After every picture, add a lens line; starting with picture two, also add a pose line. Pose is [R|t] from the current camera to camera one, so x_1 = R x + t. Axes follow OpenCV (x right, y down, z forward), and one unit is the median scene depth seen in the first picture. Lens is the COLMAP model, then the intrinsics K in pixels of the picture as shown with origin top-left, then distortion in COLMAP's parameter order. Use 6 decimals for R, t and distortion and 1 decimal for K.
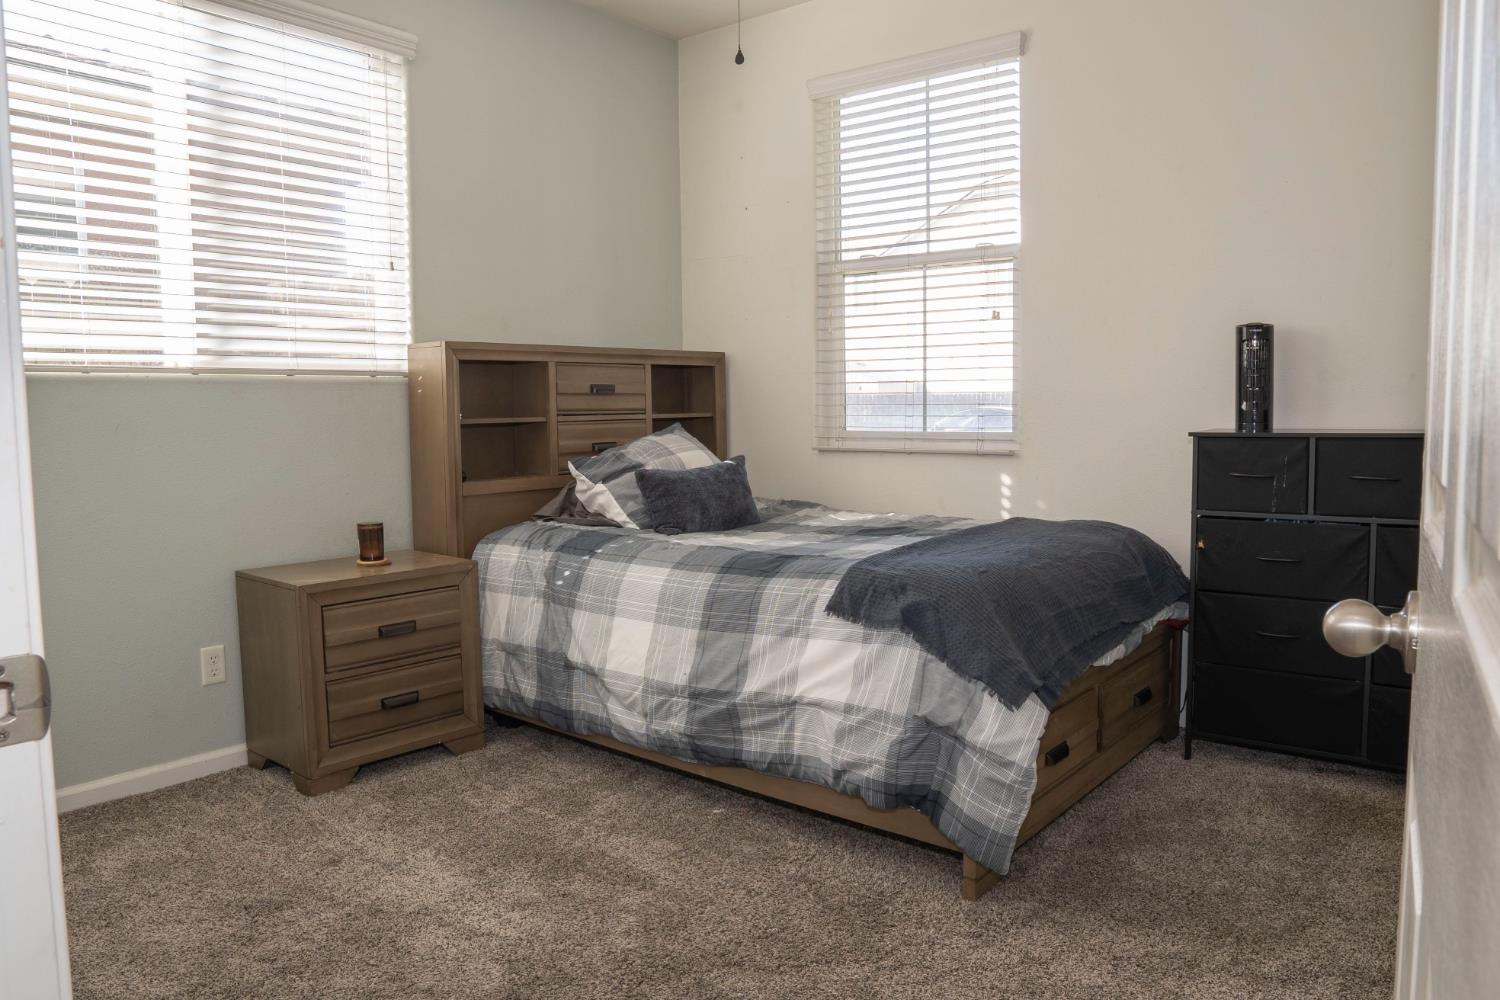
lens RADIAL K [[1055.8, 0, 745.7], [0, 1055.8, 498.5], [0, 0, 1]] dist [-0.114069, 0.075216]
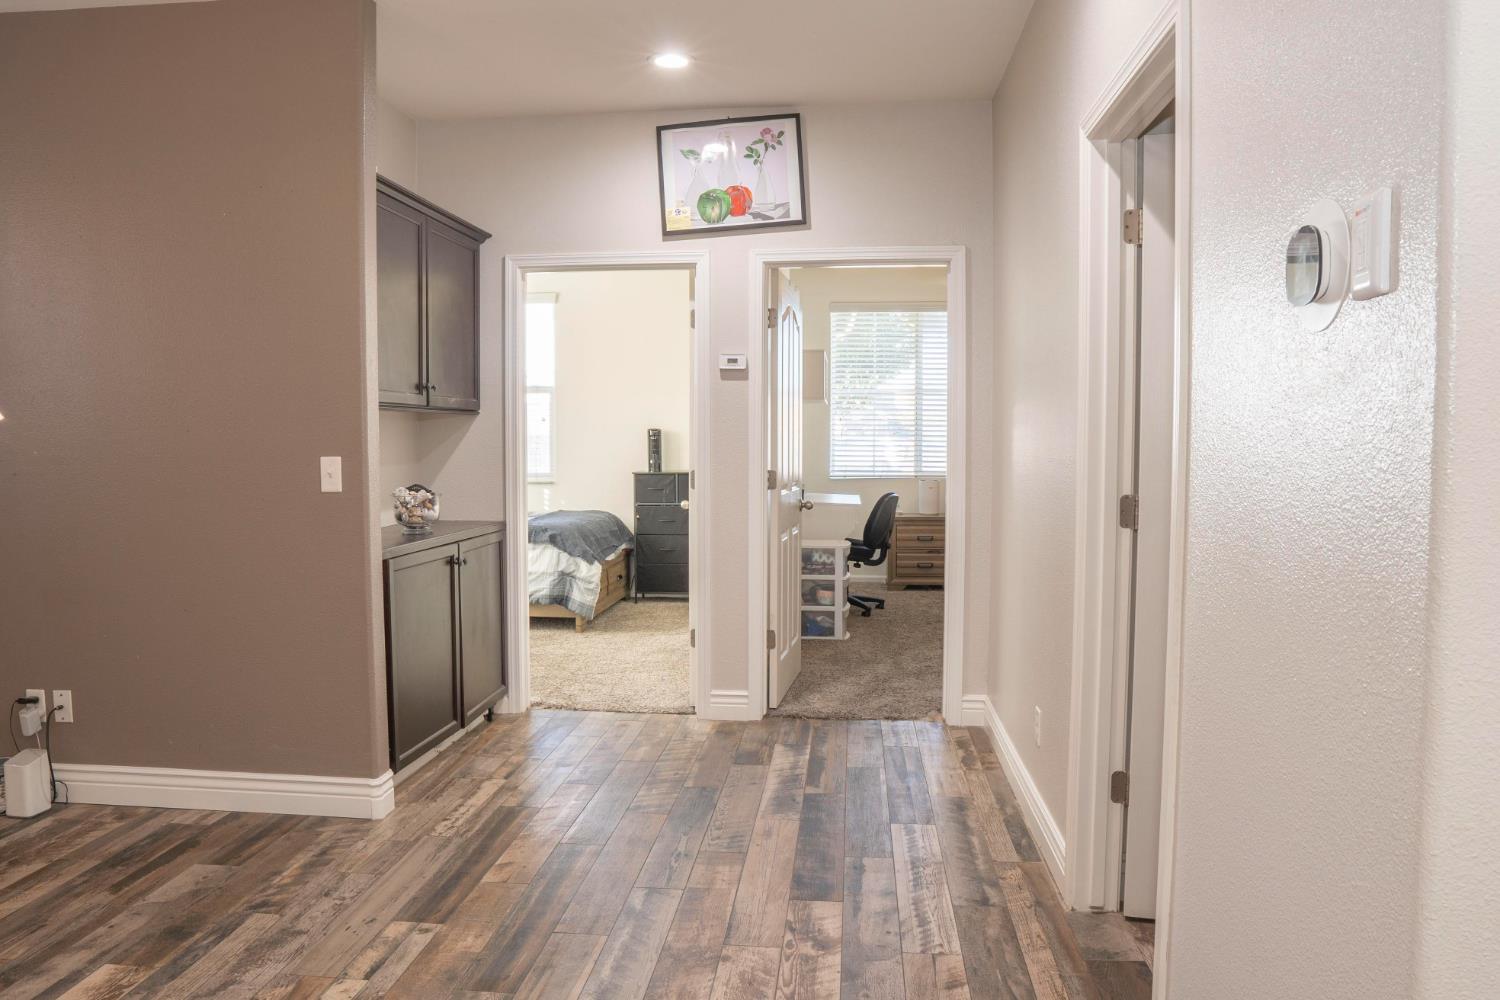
lens RADIAL K [[1055.8, 0, 745.7], [0, 1055.8, 498.5], [0, 0, 1]] dist [-0.114069, 0.075216]
pose [[0.842015, -0.019166, 0.539113, -0.955002], [0.036071, 0.999132, -0.020817, 0.082601], [-0.538247, 0.036974, 0.841976, -1.726831]]
